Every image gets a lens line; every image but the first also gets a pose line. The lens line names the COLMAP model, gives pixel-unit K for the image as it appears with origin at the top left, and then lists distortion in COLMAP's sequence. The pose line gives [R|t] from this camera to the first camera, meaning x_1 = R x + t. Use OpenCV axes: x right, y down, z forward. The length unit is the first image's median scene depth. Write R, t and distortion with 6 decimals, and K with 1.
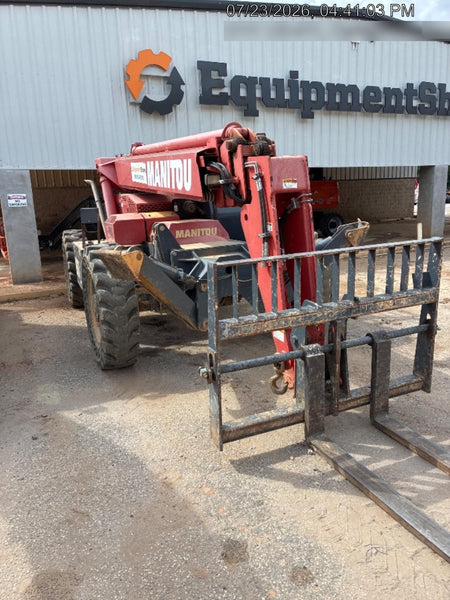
lens RADIAL K [[432.8, 0, 225.0], [0, 432.8, 300.0], [0, 0, 1]] dist [0.047230, -0.092116]
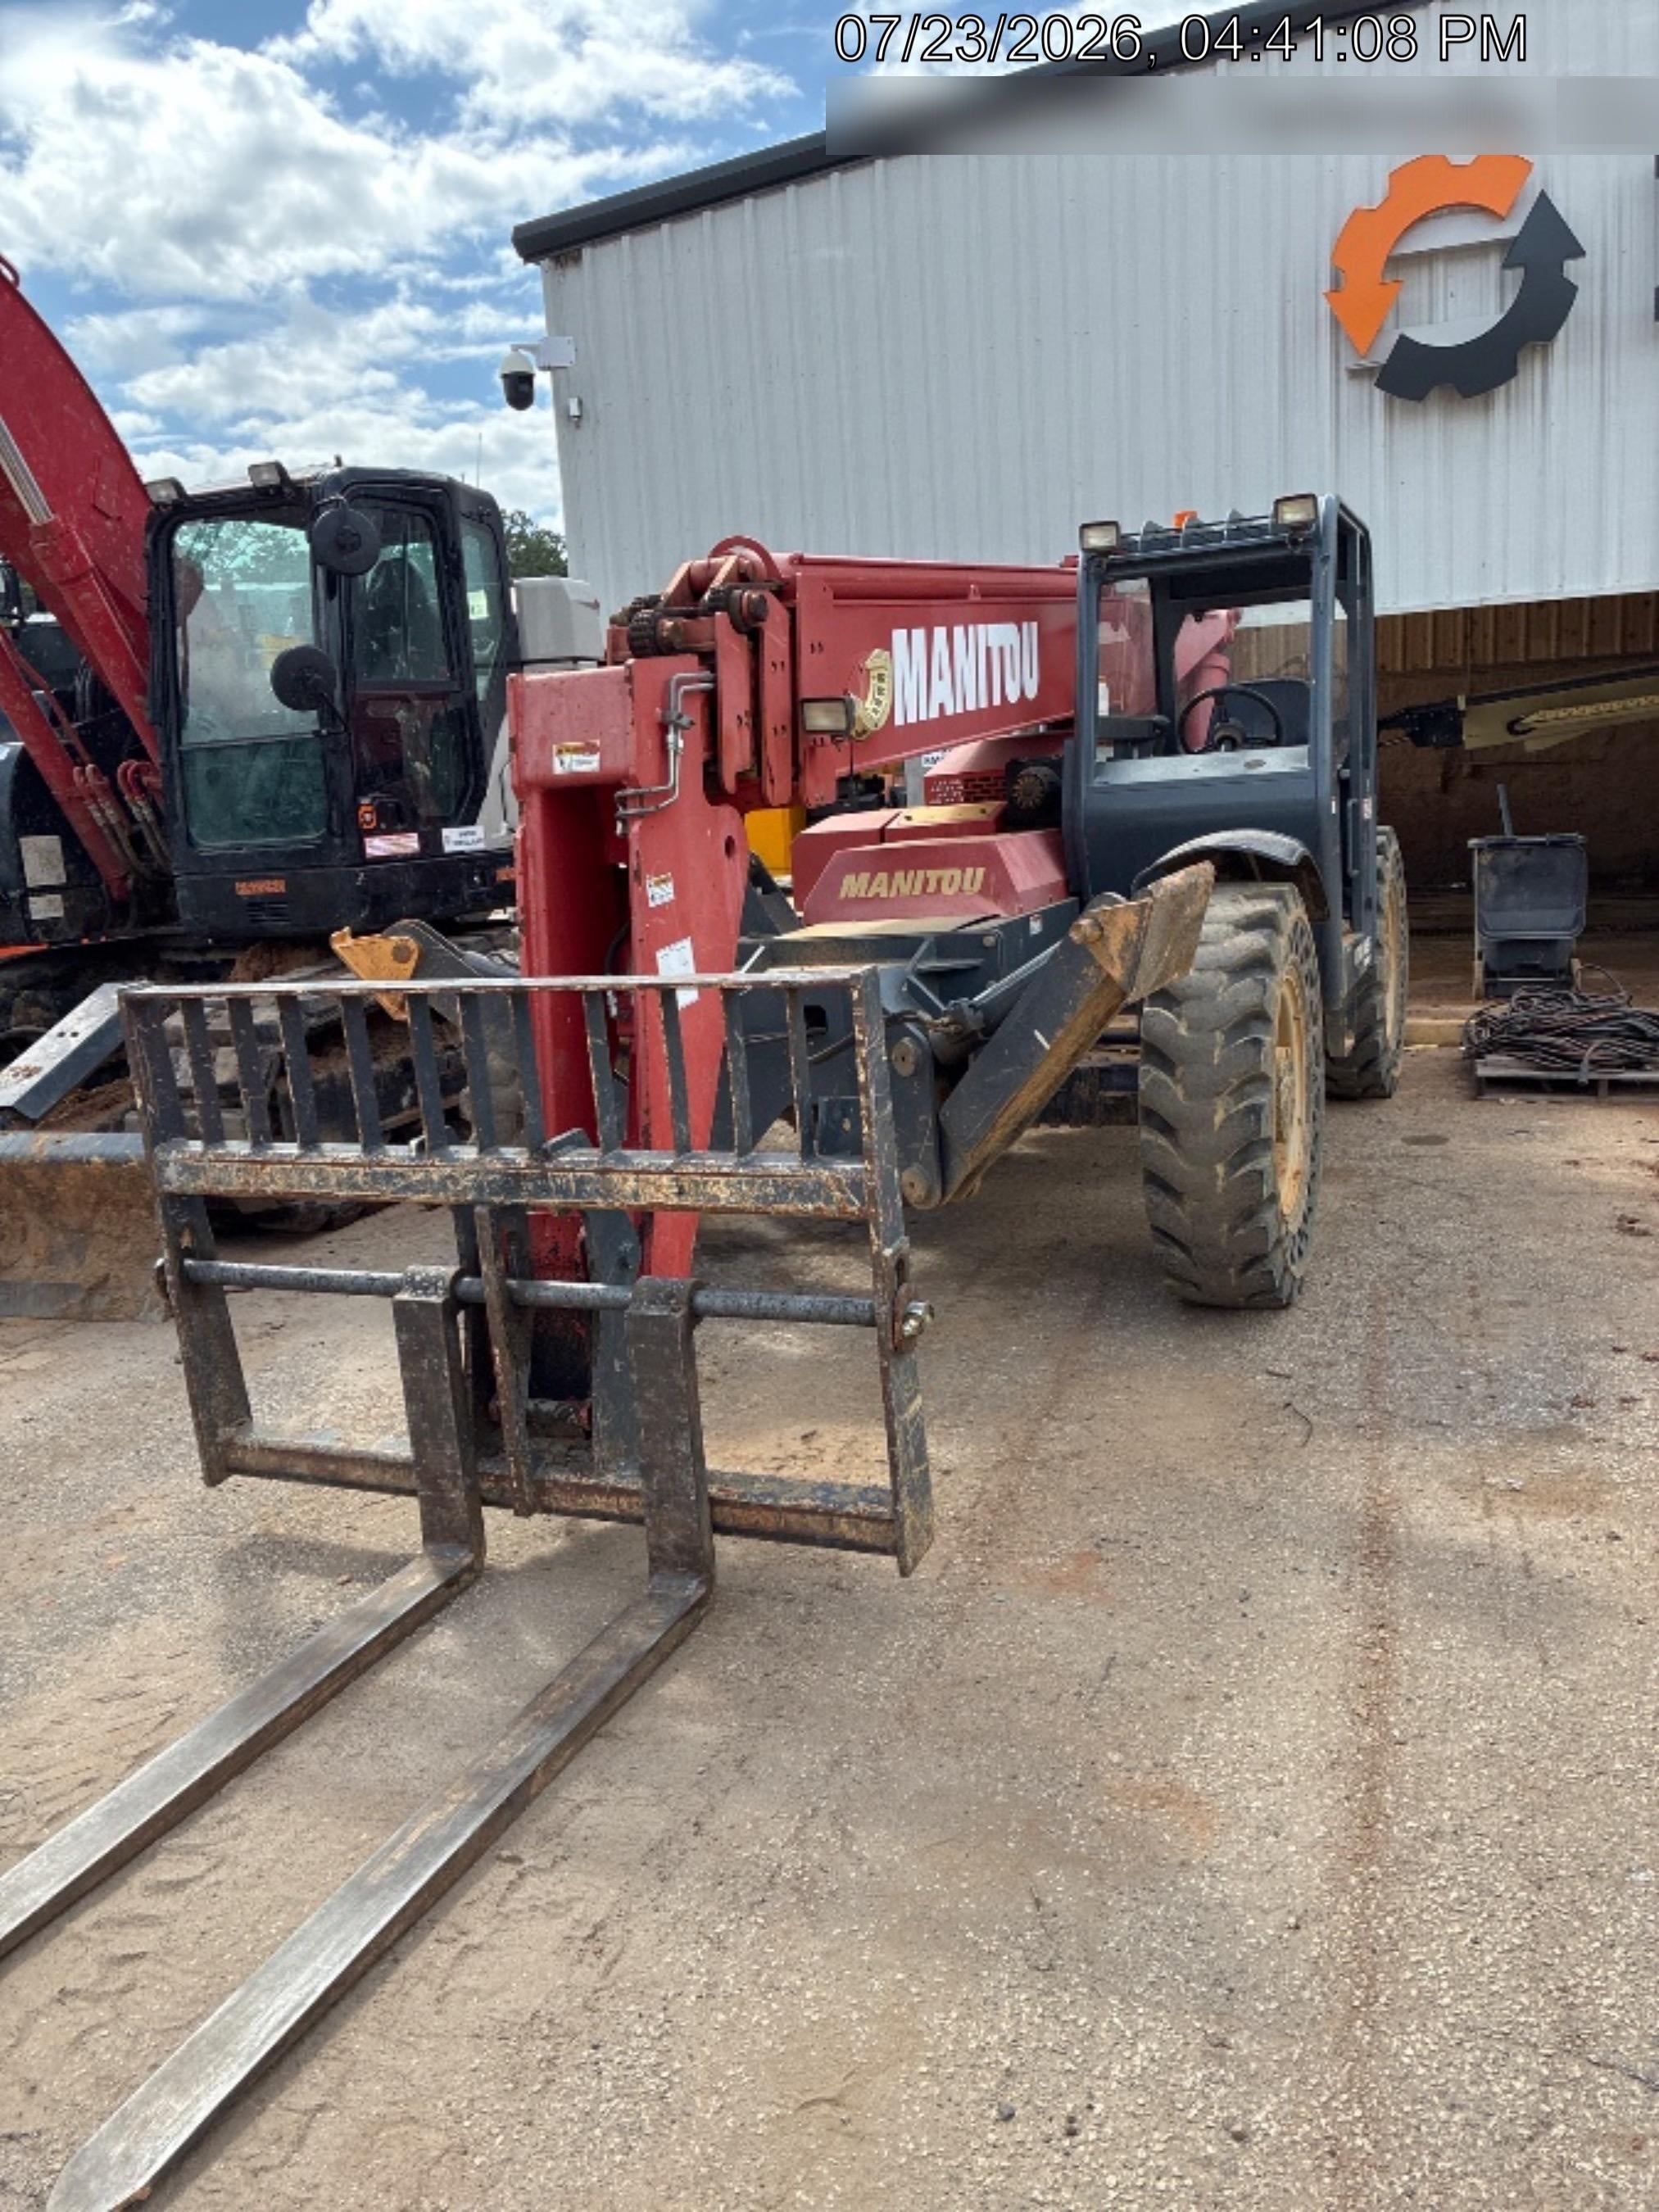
lens RADIAL K [[1595.7, 0, 829.5], [0, 1595.7, 1106.0], [0, 0, 1]] dist [0.047230, -0.092116]
pose [[0.713167, 0.136914, -0.687494, 0.666616], [-0.124072, 0.989910, 0.068435, -0.073346], [0.689927, 0.036493, 0.722958, 0.183946]]
